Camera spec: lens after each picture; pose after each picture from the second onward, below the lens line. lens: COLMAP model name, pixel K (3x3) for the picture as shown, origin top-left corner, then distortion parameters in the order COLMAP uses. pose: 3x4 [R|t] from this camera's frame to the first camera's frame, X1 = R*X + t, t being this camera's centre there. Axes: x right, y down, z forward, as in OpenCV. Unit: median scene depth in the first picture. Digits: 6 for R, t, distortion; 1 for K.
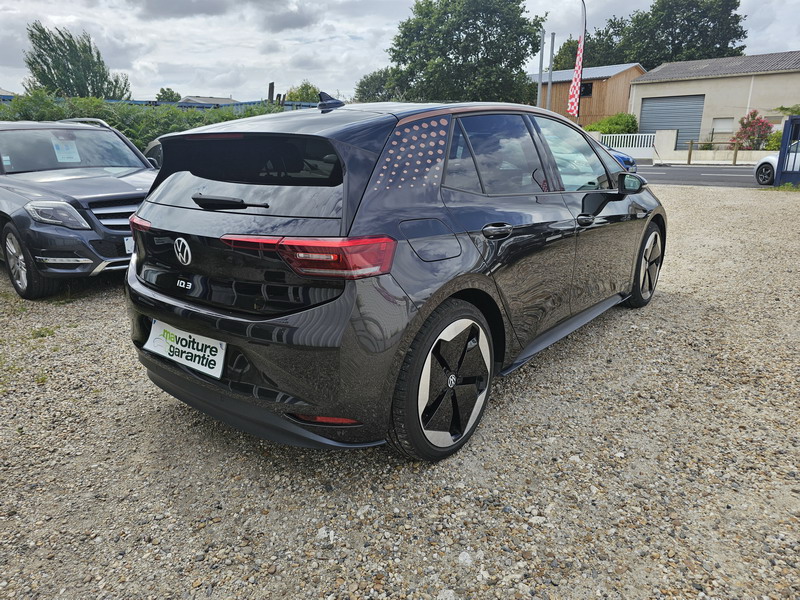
lens RADIAL K [[539.2, 0, 410.1], [0, 539.2, 298.8], [0, 0, 1]] dist [0.034245, -0.023497]
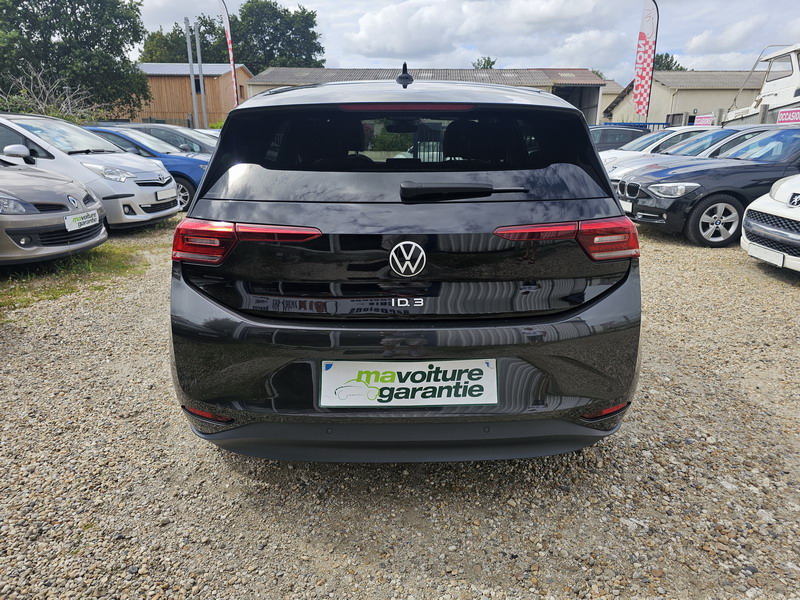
lens RADIAL K [[539.2, 0, 410.1], [0, 539.2, 298.8], [0, 0, 1]] dist [0.034245, -0.023497]
pose [[0.765949, -0.164594, 0.621474, -0.077769], [0.163952, 0.984718, 0.058731, -0.006557], [-0.621644, 0.056907, 0.781230, 0.035986]]
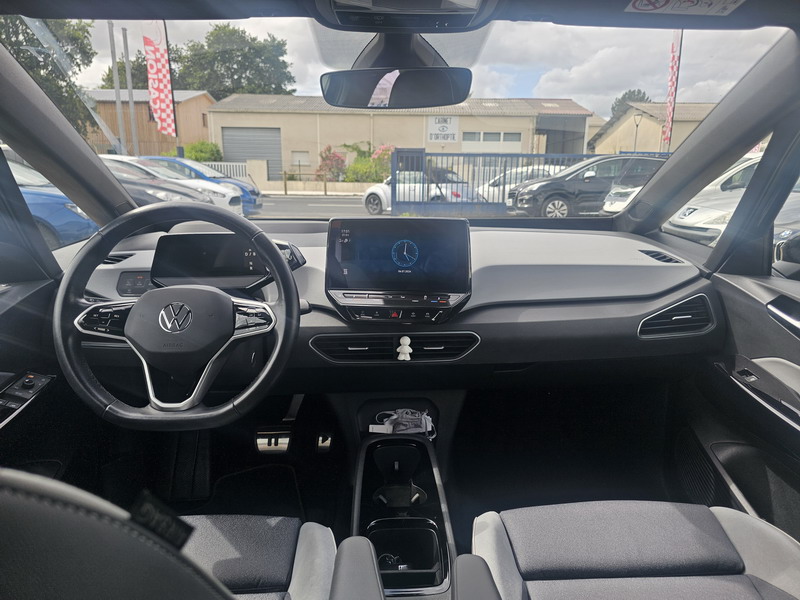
lens RADIAL K [[541.3, 0, 400.0], [0, 541.3, 300.0], [0, 0, 1]] dist [0.002489, -0.002915]
pose [[0.746619, -0.132385, 0.651947, 0.000883], [0.165573, 0.986140, 0.010630, -0.033032], [-0.644318, 0.100008, 0.758190, 0.131495]]
